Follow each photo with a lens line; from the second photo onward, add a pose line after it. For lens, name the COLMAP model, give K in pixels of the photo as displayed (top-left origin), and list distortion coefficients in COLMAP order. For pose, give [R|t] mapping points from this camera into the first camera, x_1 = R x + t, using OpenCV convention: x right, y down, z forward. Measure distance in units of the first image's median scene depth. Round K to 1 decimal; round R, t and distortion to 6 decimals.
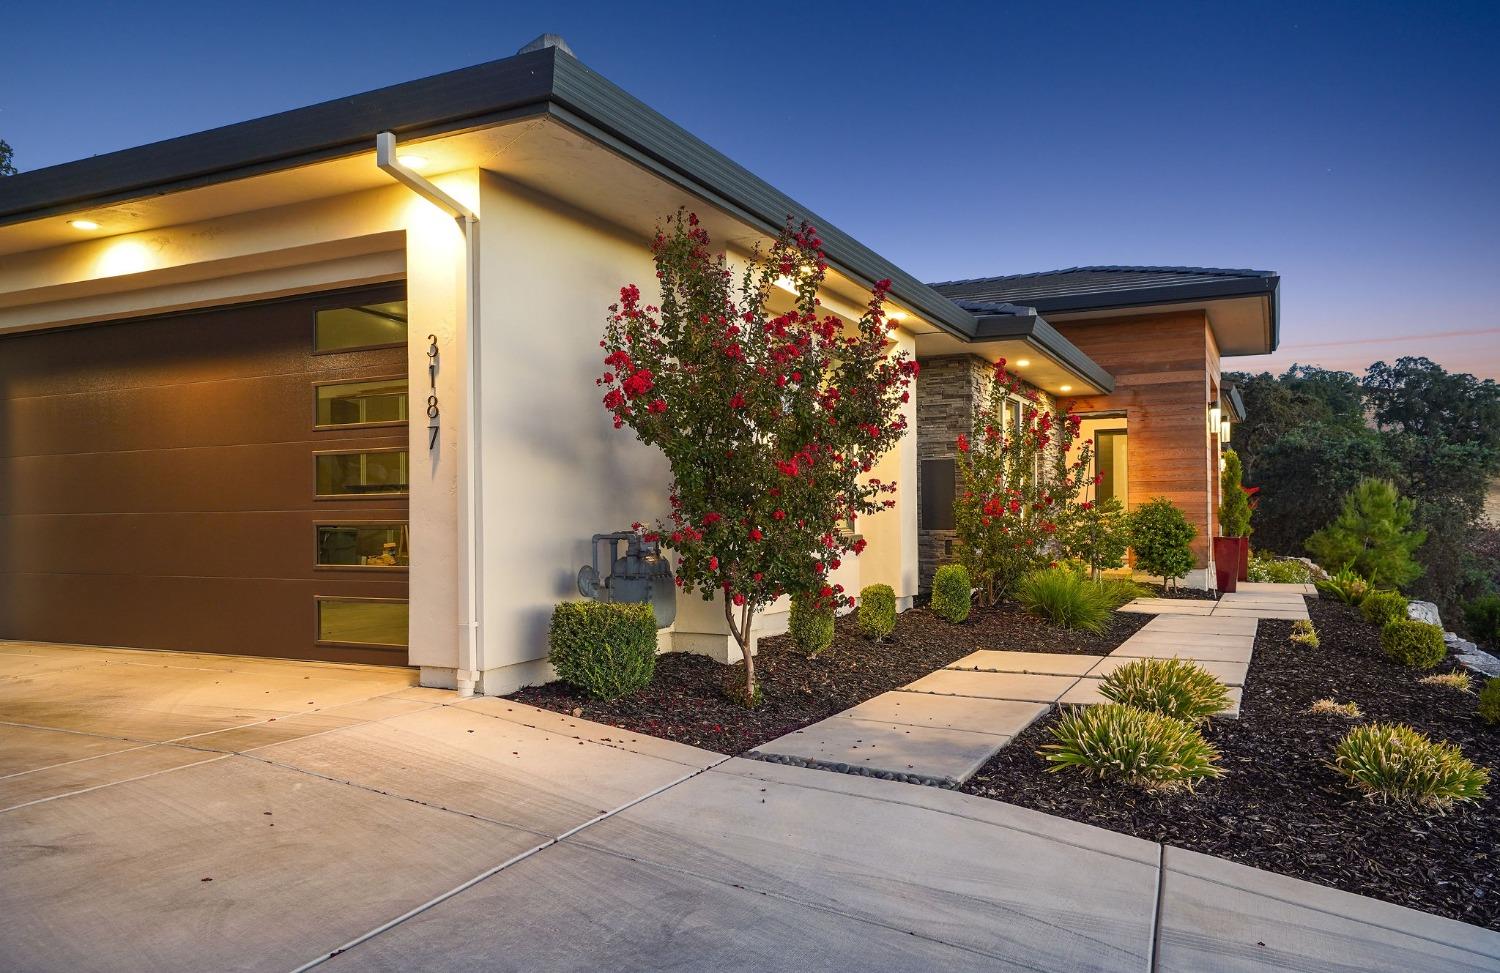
lens RADIAL K [[1072.6, 0, 749.6], [0, 1072.6, 512.8], [0, 0, 1]] dist [0.026053, 0.002989]
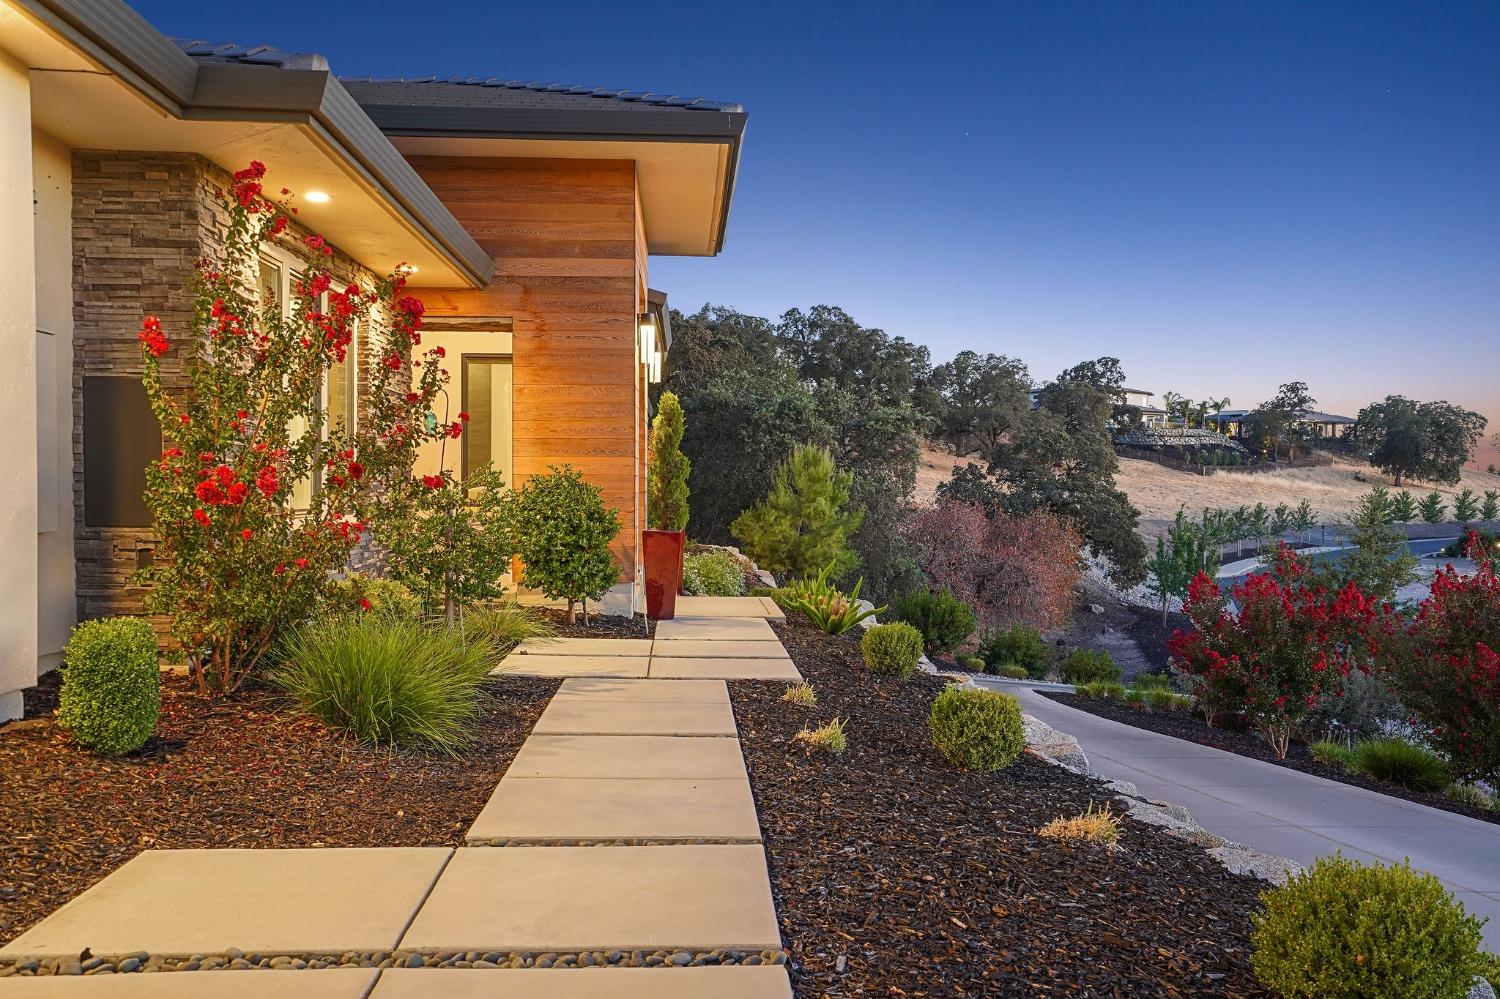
lens RADIAL K [[1445.7, 0, 750.0], [0, 1445.7, 499.5], [0, 0, 1]] dist [0.073457, -0.002876]
pose [[0.877112, 0.006650, 0.480239, 0.084012], [-0.013048, 0.999865, 0.009986, -0.004859], [-0.480108, -0.015025, 0.877081, 0.239629]]
